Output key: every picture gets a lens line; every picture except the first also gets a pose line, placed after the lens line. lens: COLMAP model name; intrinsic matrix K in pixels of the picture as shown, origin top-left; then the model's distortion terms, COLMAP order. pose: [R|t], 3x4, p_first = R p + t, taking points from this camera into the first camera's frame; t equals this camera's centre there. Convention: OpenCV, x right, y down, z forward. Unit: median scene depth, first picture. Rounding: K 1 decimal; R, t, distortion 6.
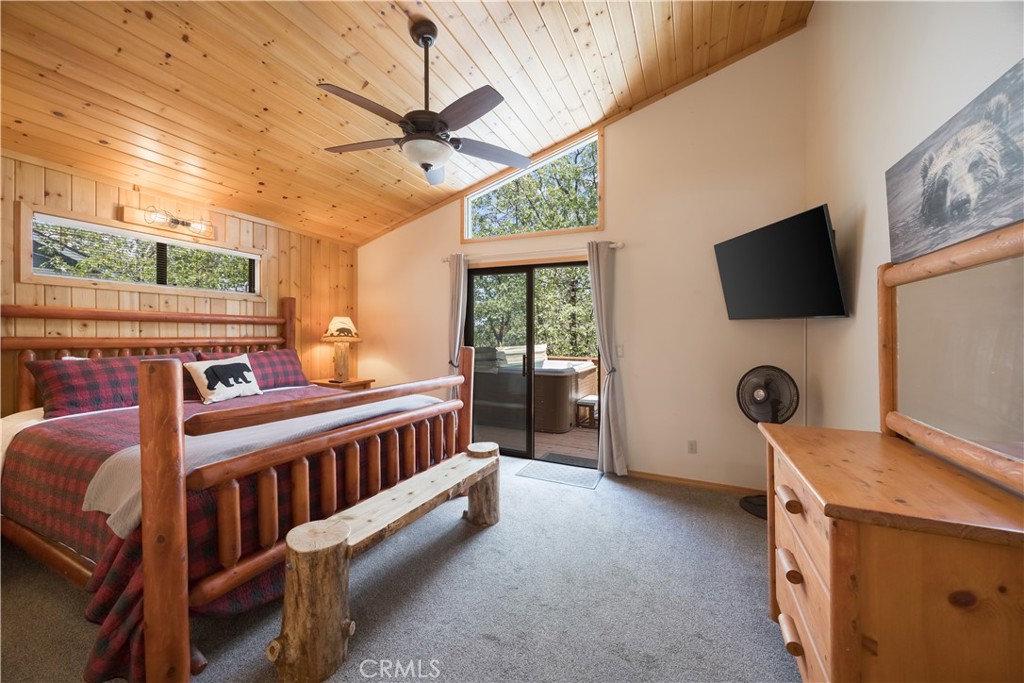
lens RADIAL K [[410.3, 0, 515.1], [0, 410.3, 336.9], [0, 0, 1]] dist [0.001113, 0.000252]
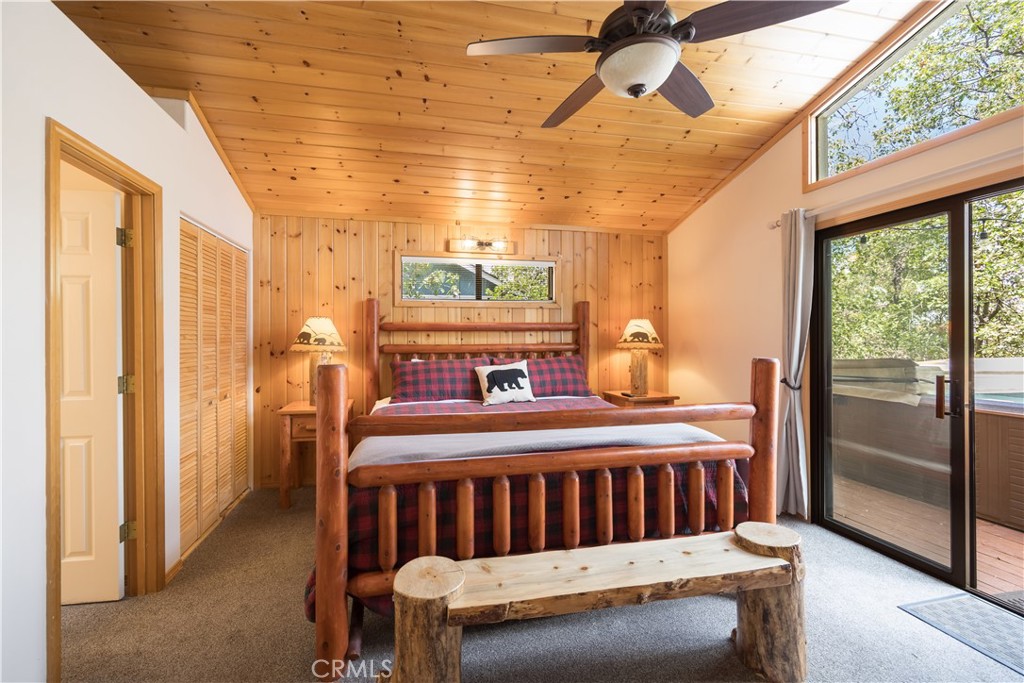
lens RADIAL K [[431.3, 0, 506.5], [0, 431.3, 341.6], [0, 0, 1]] dist [0.005030, 0.000254]
pose [[0.583827, -0.007925, -0.811839, 0.197695], [0.007275, 0.999963, -0.004529, -0.000447], [0.811845, -0.003262, 0.583864, 0.347911]]
